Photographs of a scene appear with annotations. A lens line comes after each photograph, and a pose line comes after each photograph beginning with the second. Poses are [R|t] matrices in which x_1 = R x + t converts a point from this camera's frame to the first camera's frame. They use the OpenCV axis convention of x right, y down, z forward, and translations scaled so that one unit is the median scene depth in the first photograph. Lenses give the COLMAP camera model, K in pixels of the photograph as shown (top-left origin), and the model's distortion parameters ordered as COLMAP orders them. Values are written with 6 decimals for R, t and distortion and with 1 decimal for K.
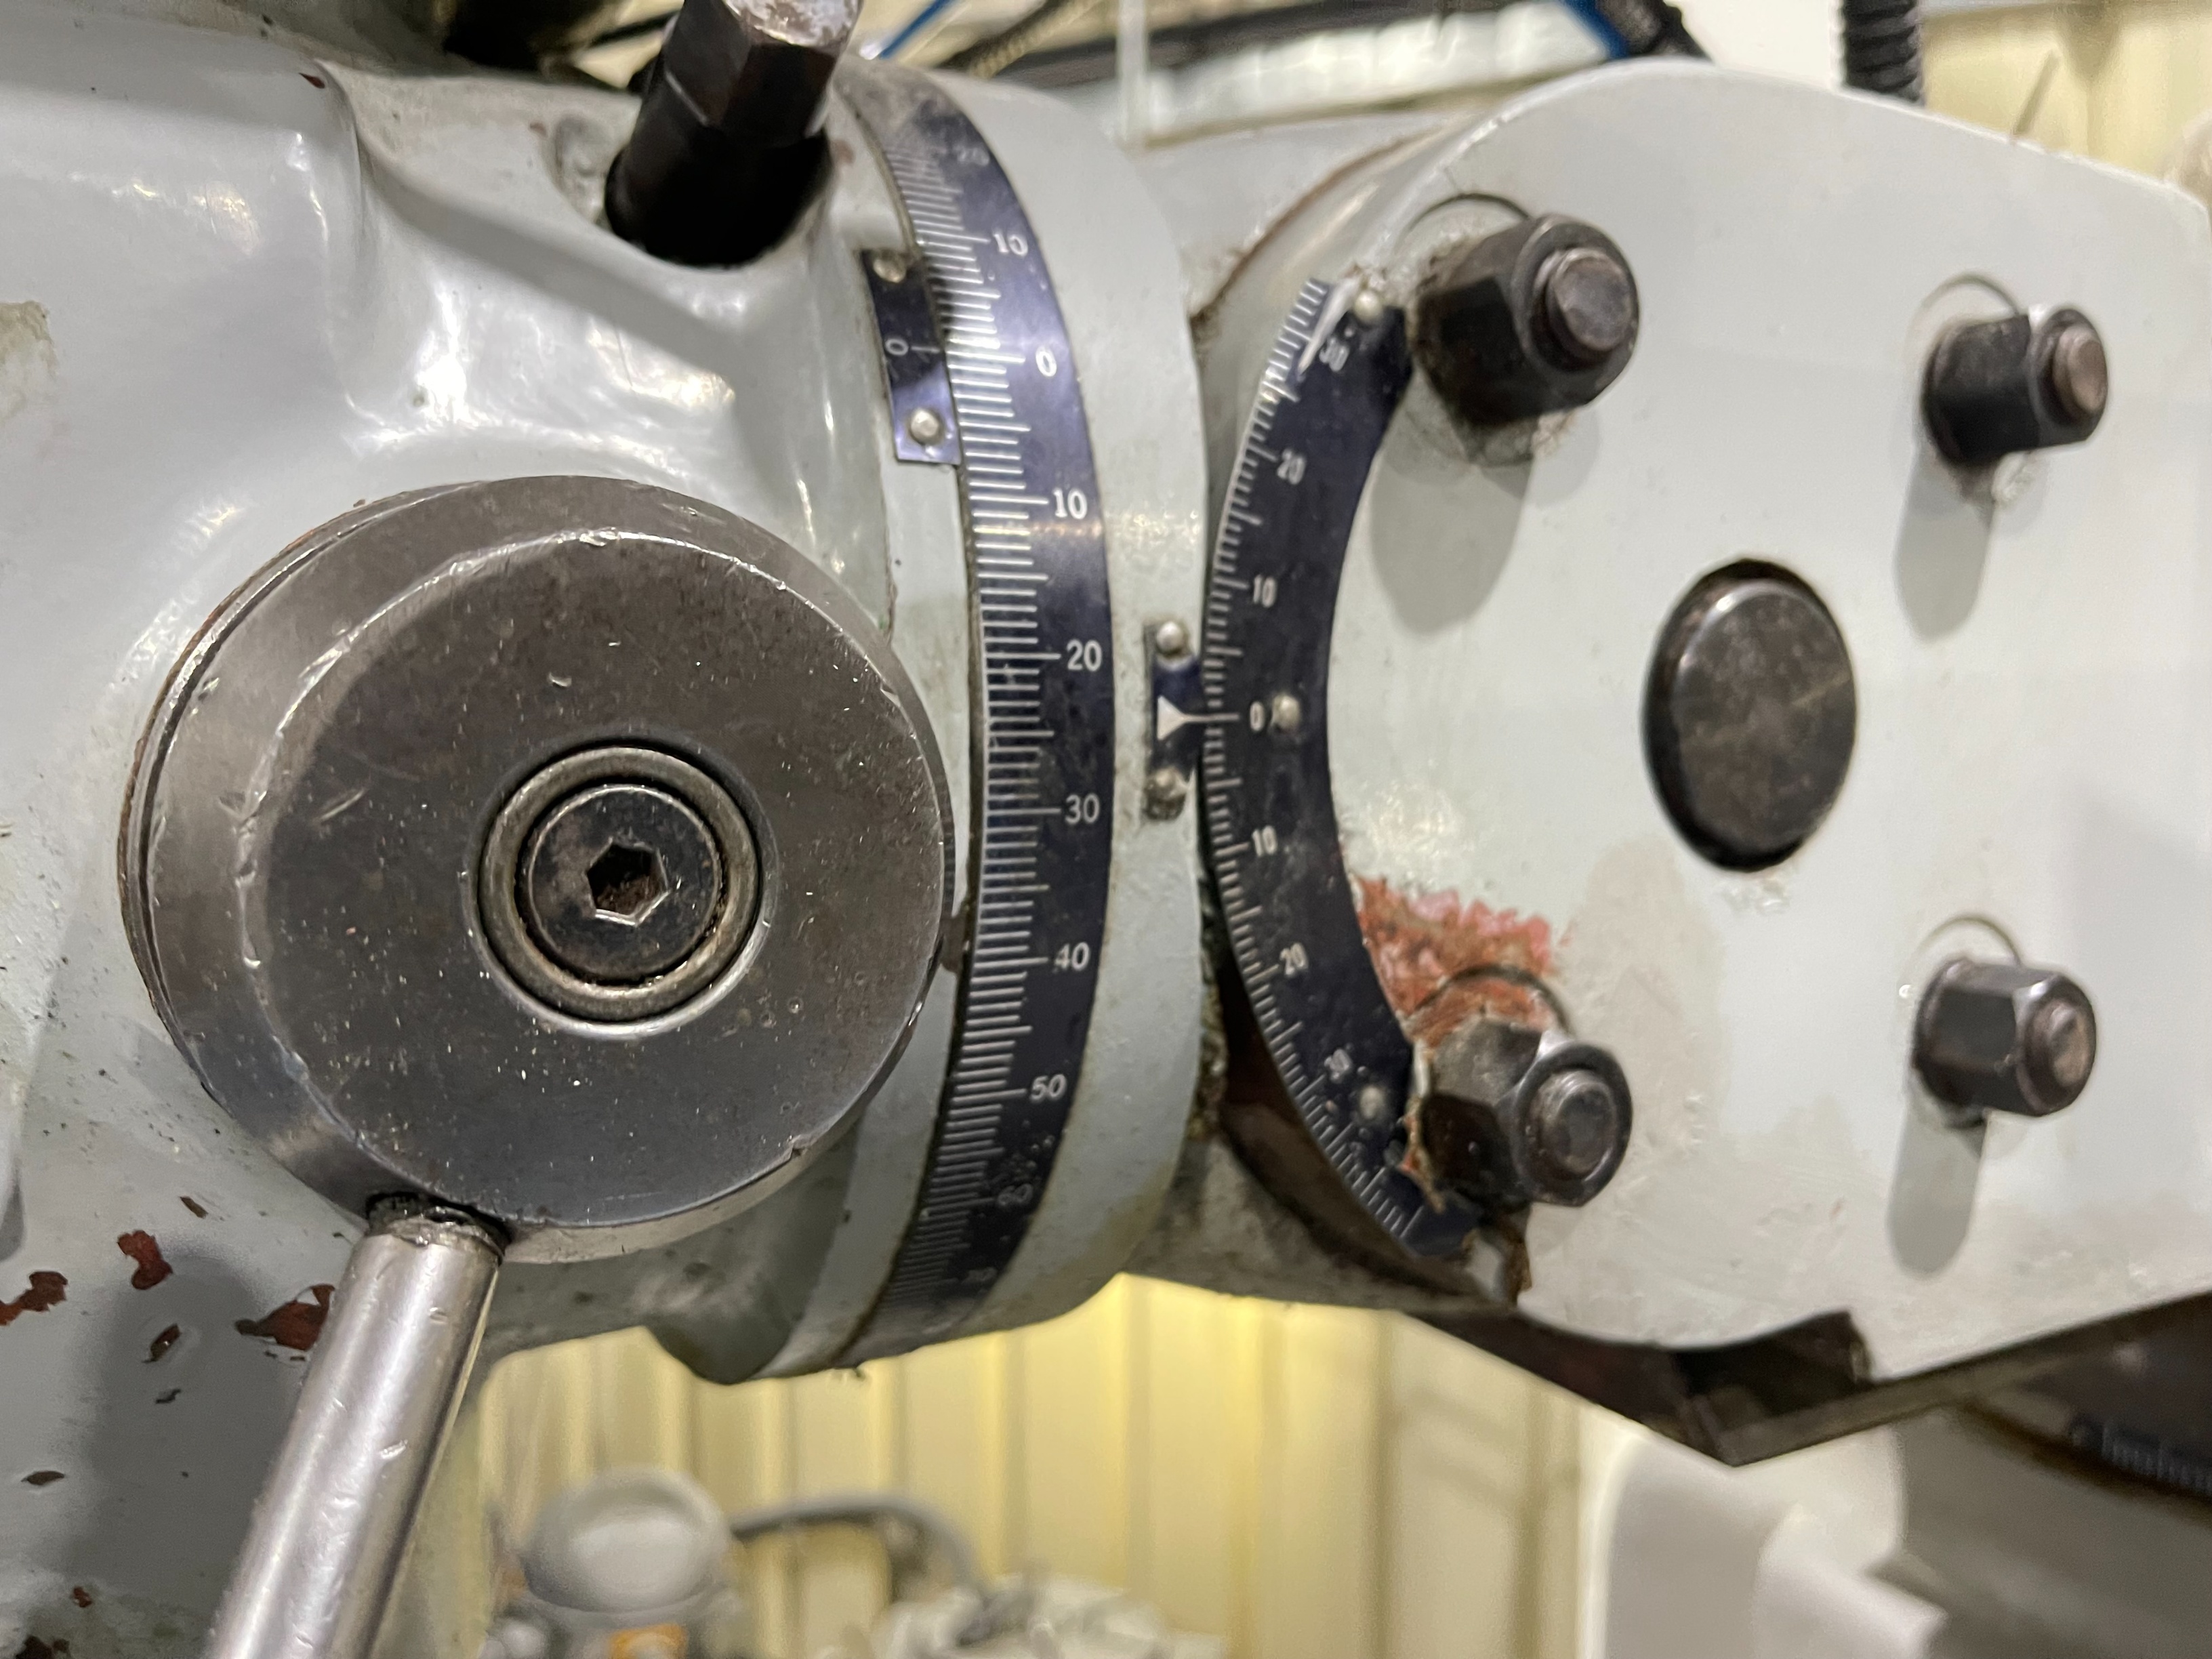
lens RADIAL K [[1670.4, 0, 1122.2], [0, 1670.4, 822.5], [0, 0, 1]] dist [0.038069, -0.060182]
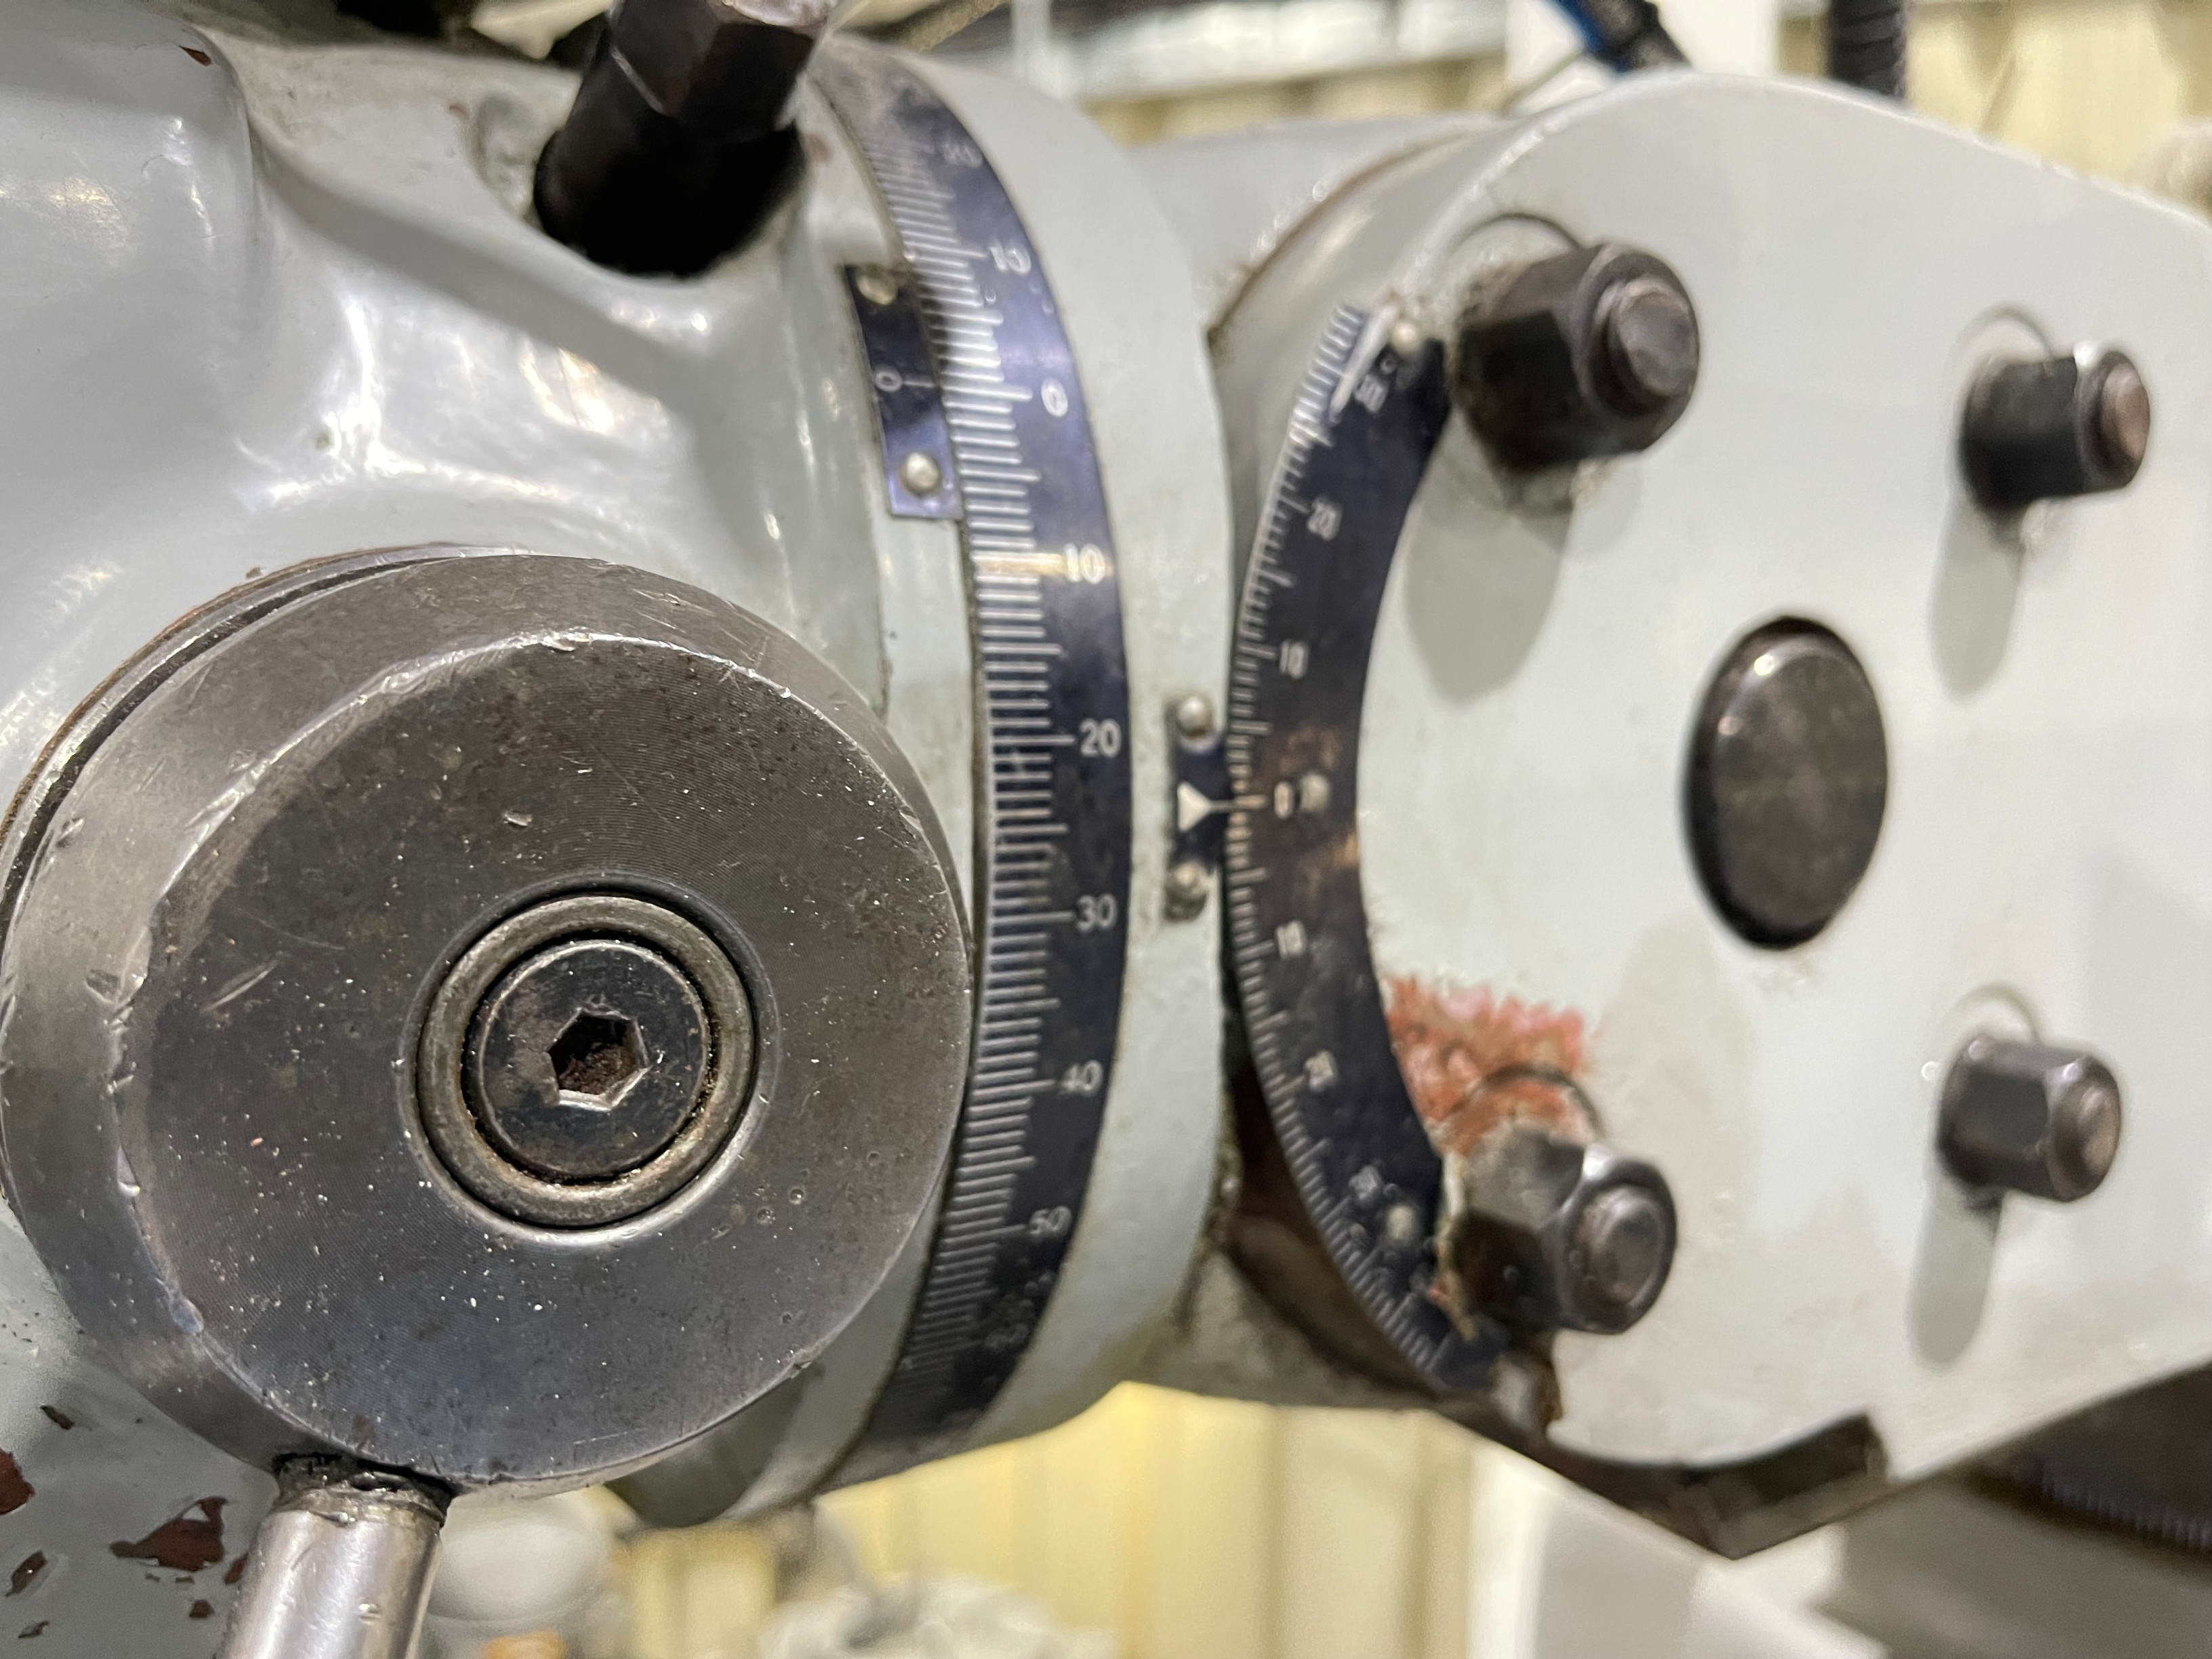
lens RADIAL K [[1670.4, 0, 1108.6], [0, 1670.4, 823.0], [0, 0, 1]] dist [0.038069, -0.060182]
pose [[0.997875, 0.005264, 0.064945, -0.070771], [-0.006513, 0.999798, 0.019039, -0.068351], [-0.064832, -0.019421, 0.997707, 0.118565]]
